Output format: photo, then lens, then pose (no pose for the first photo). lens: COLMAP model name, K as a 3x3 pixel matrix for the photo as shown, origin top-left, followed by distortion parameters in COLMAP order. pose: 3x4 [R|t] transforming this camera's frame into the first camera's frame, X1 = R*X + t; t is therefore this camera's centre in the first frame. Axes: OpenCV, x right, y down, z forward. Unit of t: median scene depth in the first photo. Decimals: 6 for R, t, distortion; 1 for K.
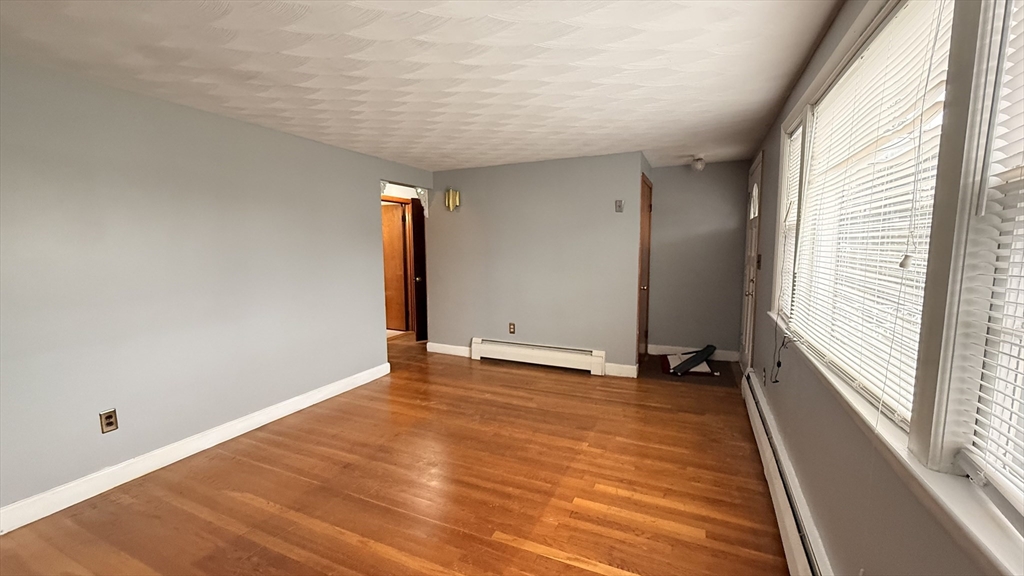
lens RADIAL K [[411.2, 0, 511.7], [0, 411.2, 290.0], [0, 0, 1]] dist [0.001081, -0.000002]
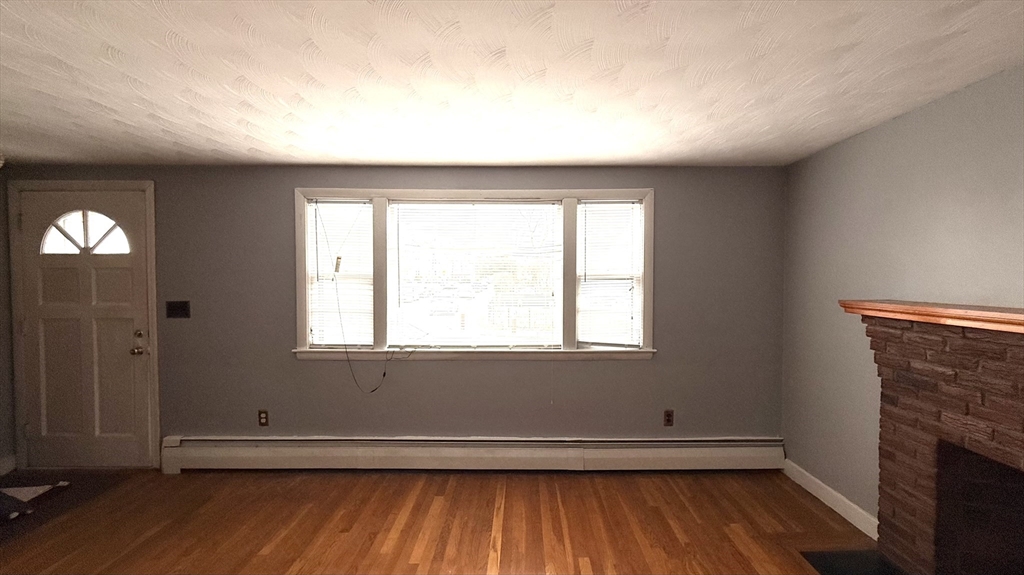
lens RADIAL K [[411.2, 0, 513.5], [0, 411.2, 286.1], [0, 0, 1]] dist [0.001081, -0.000002]
pose [[-0.403084, -0.013410, 0.915065, -0.679796], [0.104539, 0.992673, 0.060597, -0.135137], [-0.909172, 0.120086, -0.398729, 0.925510]]
